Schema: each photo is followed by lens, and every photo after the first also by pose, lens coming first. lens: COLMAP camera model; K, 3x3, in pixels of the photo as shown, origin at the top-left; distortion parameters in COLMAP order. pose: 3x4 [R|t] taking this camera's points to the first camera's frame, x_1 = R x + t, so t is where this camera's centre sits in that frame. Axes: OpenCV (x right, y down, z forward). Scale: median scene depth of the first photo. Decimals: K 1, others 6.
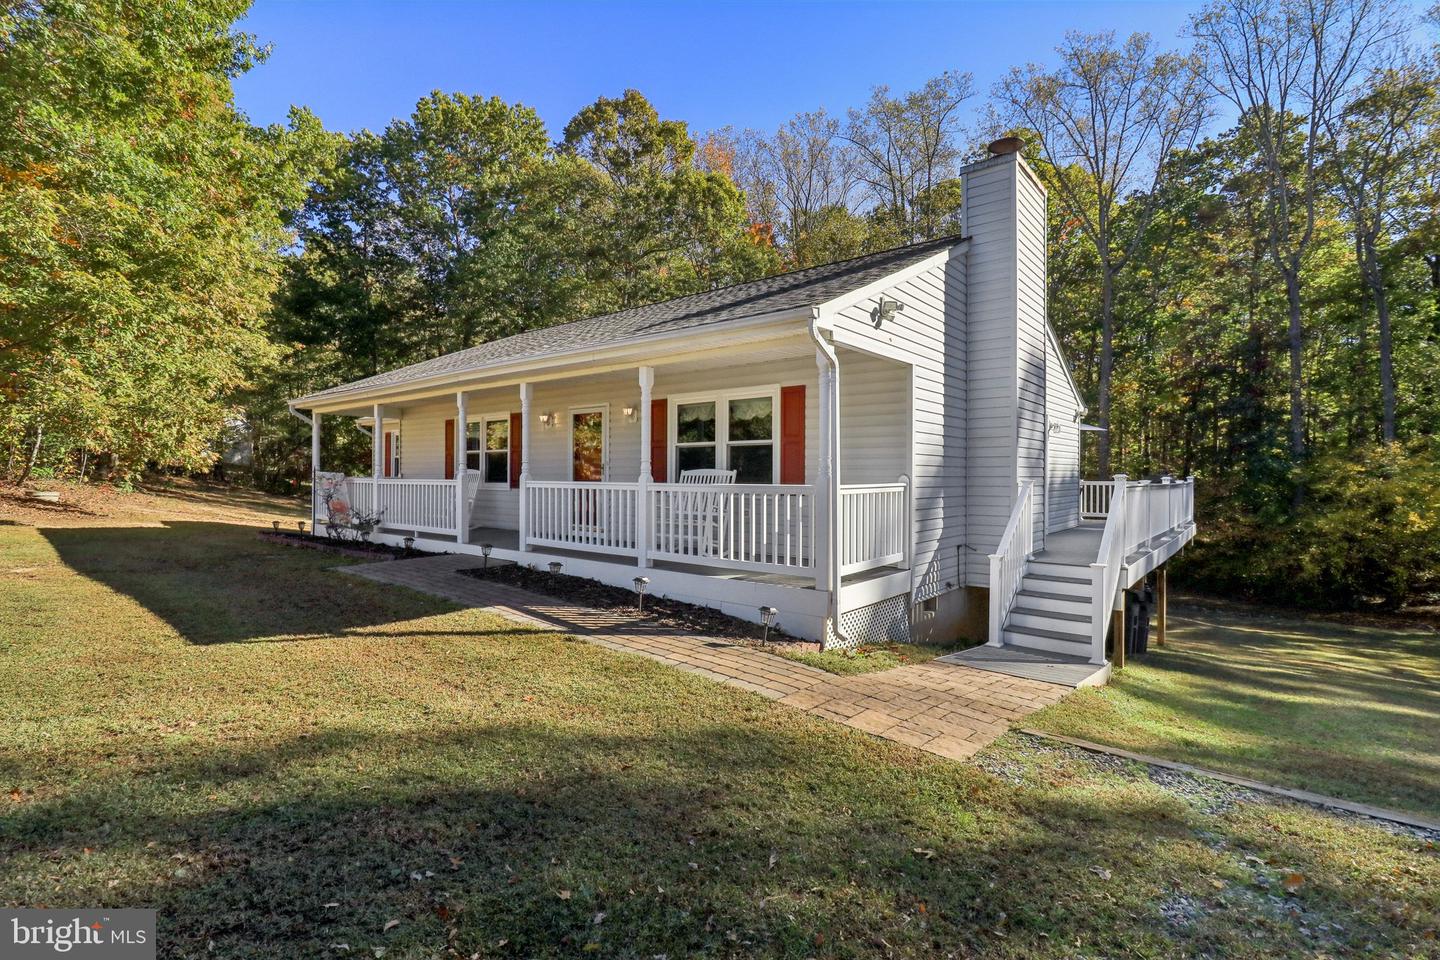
lens RADIAL K [[678.1, 0, 714.3], [0, 678.1, 478.0], [0, 0, 1]] dist [-0.001478, -0.014672]
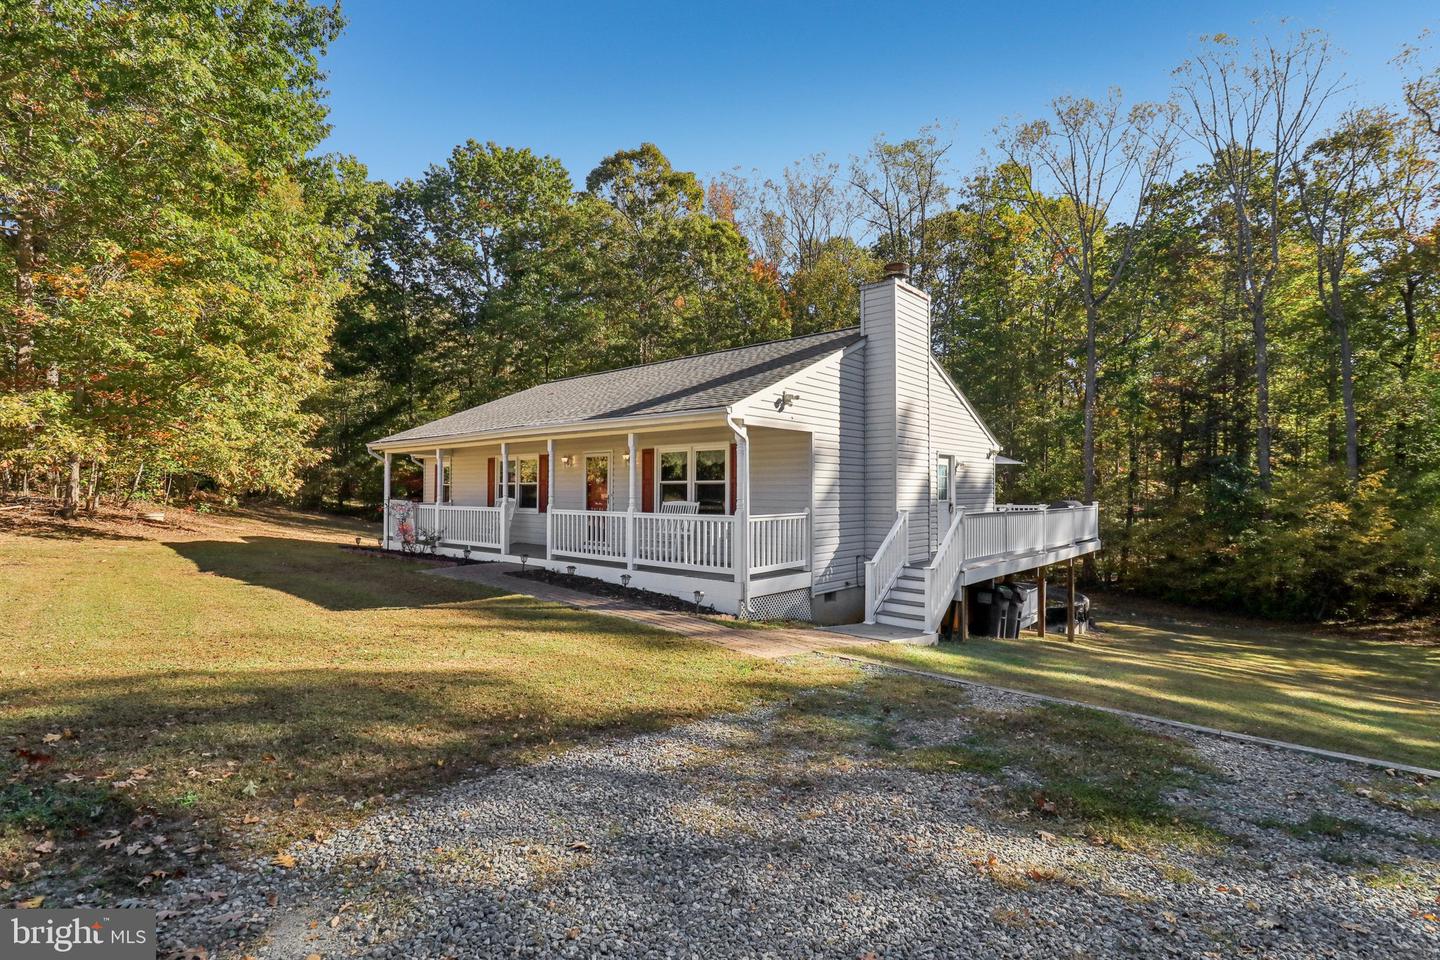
lens RADIAL K [[678.1, 0, 714.3], [0, 678.1, 478.0], [0, 0, 1]] dist [-0.001478, -0.014672]
pose [[0.999450, -0.003729, -0.032953, 0.071916], [0.002994, 0.999746, -0.022334, -0.019538], [0.033028, 0.022223, 0.999207, -0.267088]]
